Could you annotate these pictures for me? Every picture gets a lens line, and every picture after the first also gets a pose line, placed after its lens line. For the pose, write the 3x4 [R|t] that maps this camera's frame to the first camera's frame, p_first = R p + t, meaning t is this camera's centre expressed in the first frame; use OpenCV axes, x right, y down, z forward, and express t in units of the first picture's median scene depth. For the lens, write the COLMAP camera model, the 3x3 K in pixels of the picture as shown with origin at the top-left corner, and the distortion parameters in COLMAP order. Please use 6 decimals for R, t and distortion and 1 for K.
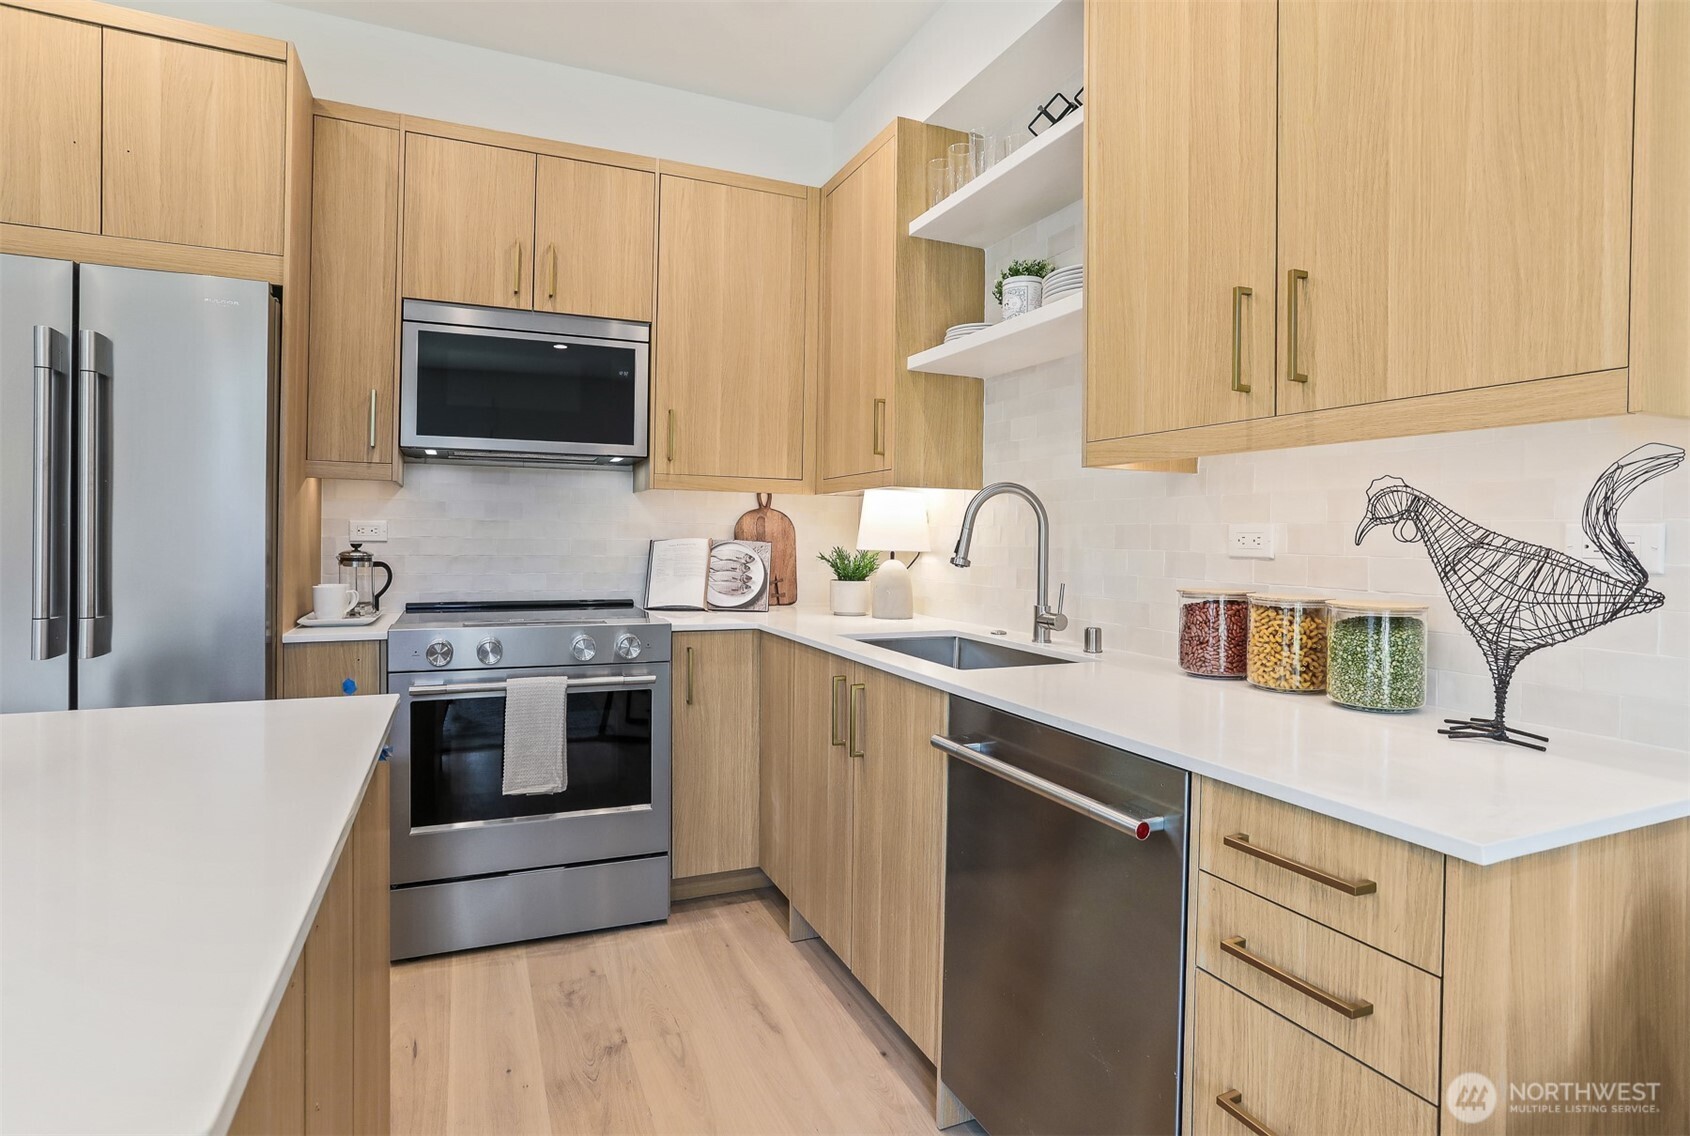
lens RADIAL K [[864.5, 0, 841.4], [0, 864.5, 538.6], [0, 0, 1]] dist [-0.065392, 0.035959]
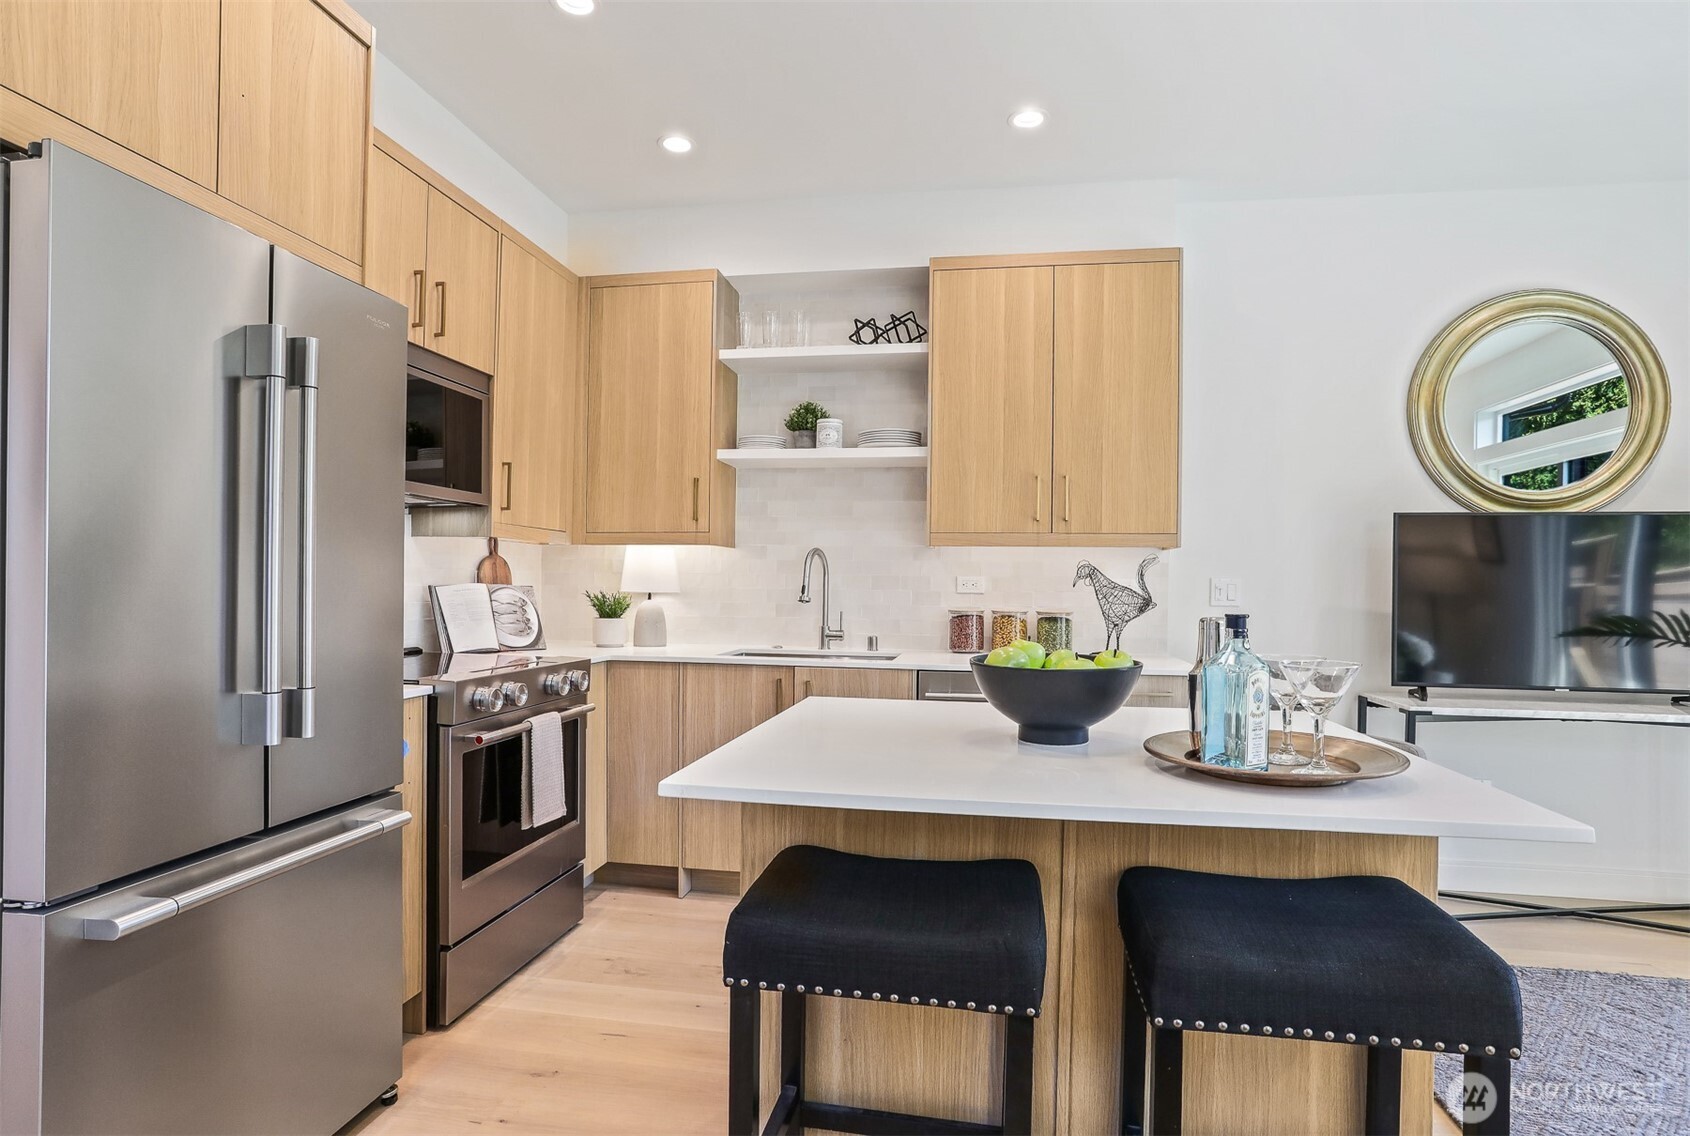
lens RADIAL K [[891.2, 0, 843.4], [0, 891.2, 581.6], [0, 0, 1]] dist [-0.001446, -0.000110]
pose [[0.556409, -0.003906, 0.830899, -0.973892], [-0.001882, 0.999980, 0.005961, -0.011816], [-0.830906, -0.004881, 0.556391, 0.052444]]
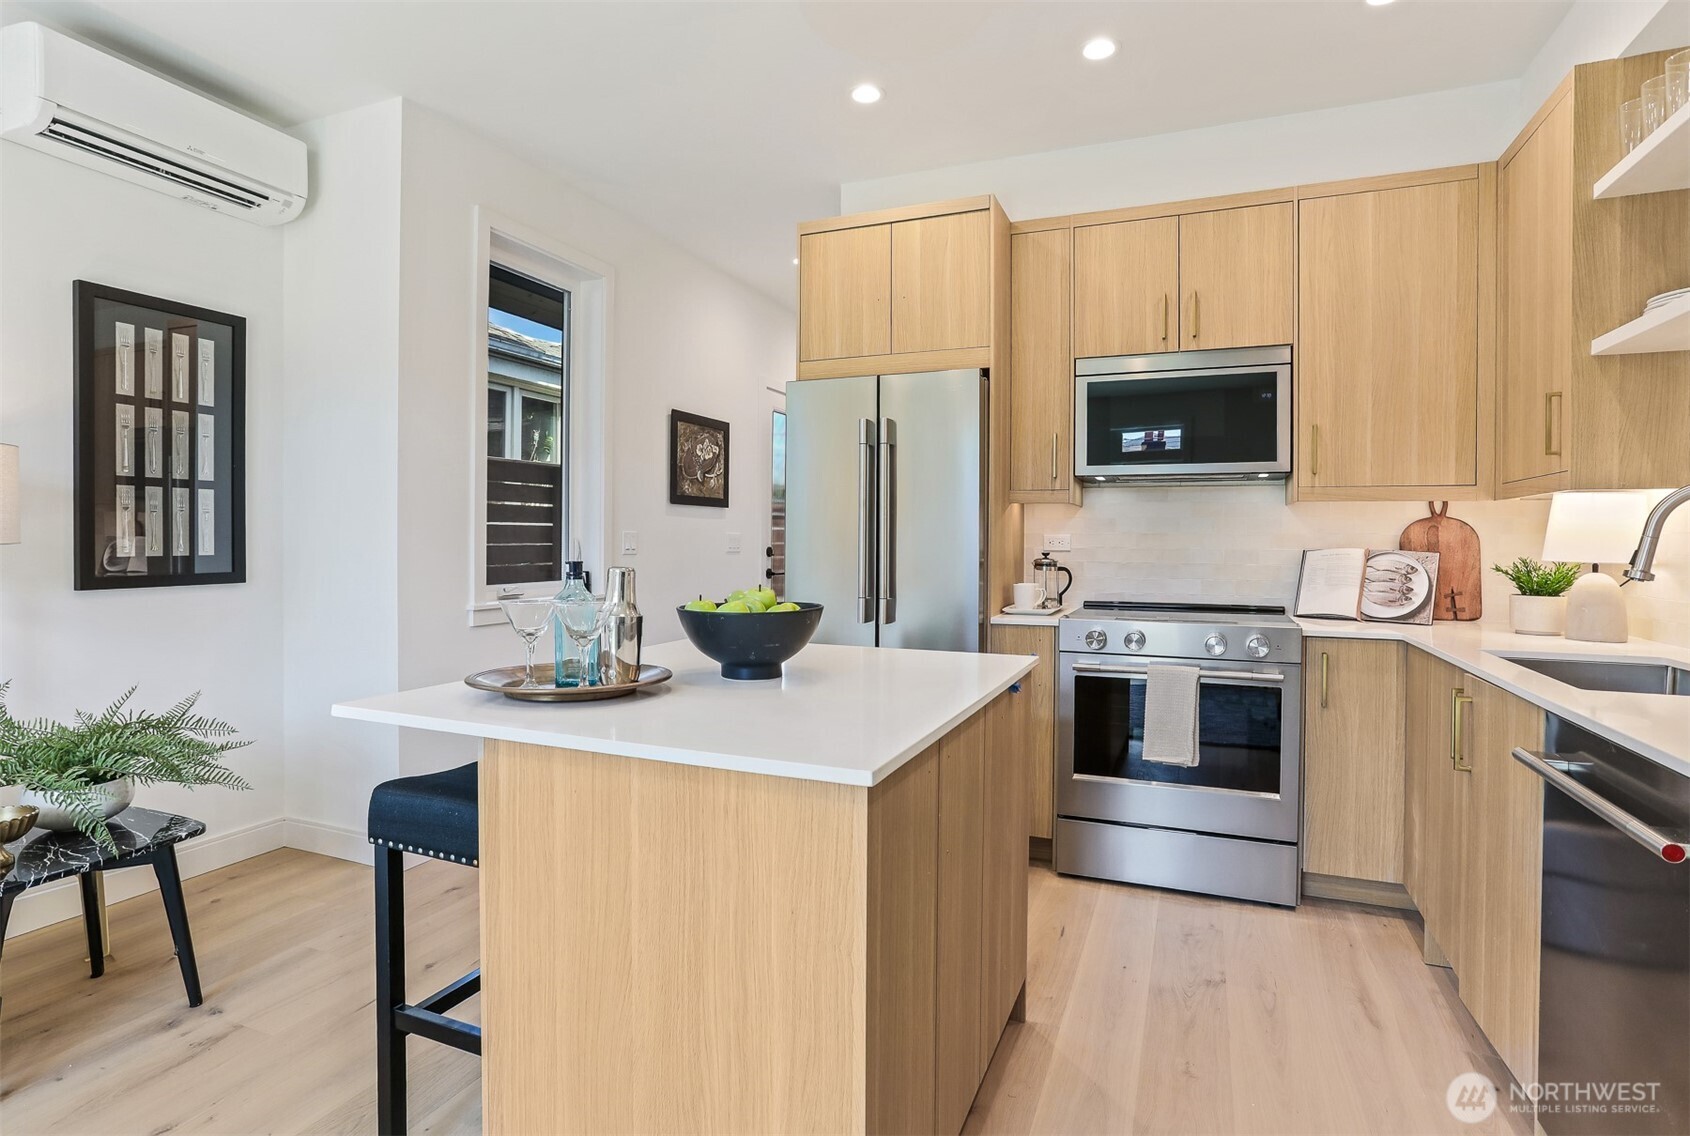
lens RADIAL K [[864.5, 0, 841.4], [0, 864.5, 538.6], [0, 0, 1]] dist [-0.065392, 0.035959]
pose [[0.693447, -0.008370, -0.720459, 0.158770], [-0.000646, 0.999925, -0.012239, 0.000837], [0.720507, 0.008953, 0.693390, -0.134511]]
